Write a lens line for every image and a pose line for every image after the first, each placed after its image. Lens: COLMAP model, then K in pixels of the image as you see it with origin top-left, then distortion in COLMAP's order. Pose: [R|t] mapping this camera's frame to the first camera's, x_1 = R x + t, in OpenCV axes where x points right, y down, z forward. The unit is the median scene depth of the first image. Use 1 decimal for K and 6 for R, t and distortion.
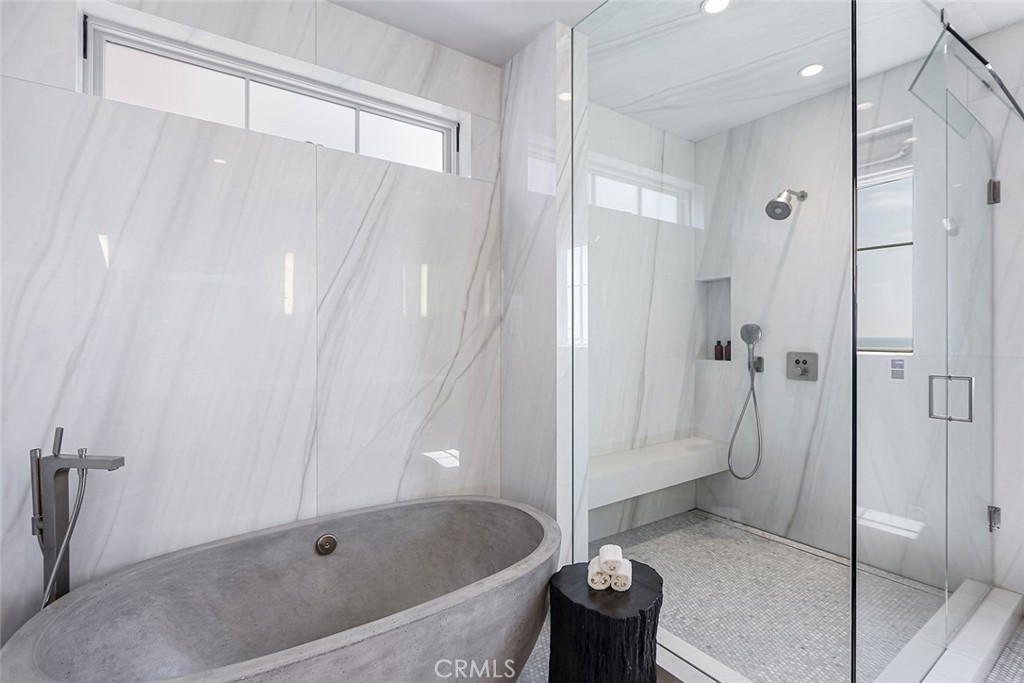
lens RADIAL K [[501.2, 0, 518.3], [0, 501.2, 340.0], [0, 0, 1]] dist [-0.004292, -0.001678]
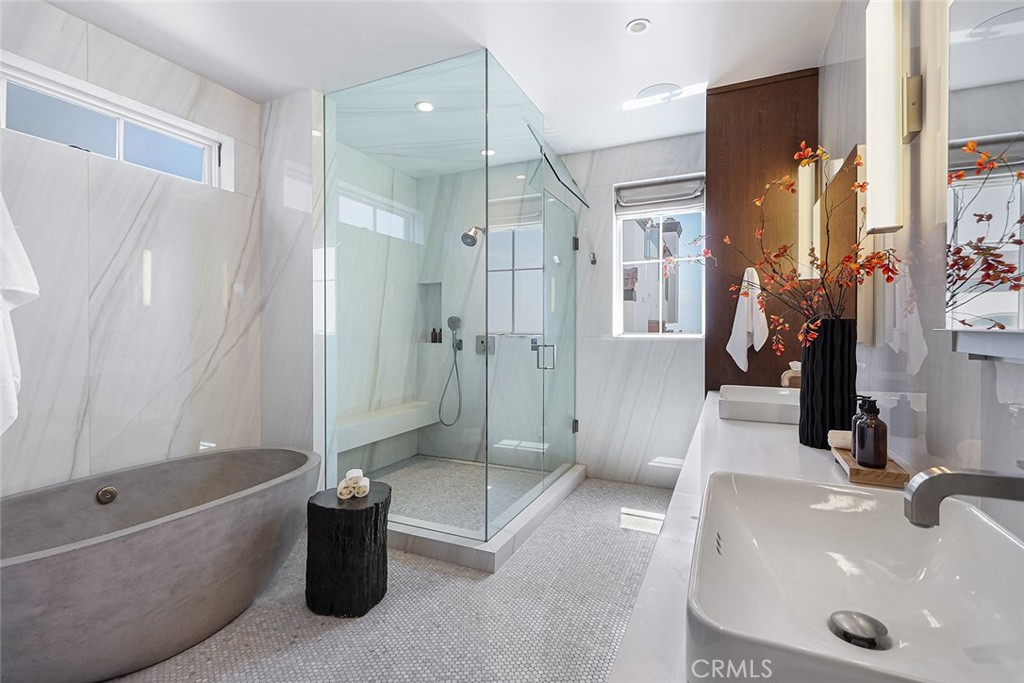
lens RADIAL K [[469.0, 0, 511.4], [0, 469.0, 332.4], [0, 0, 1]] dist [0.001867, 0.000047]
pose [[0.867955, -0.000926, 0.496642, -0.076869], [0.000447, 0.999999, 0.001083, 0.016800], [-0.496642, -0.000718, 0.867955, -0.324326]]
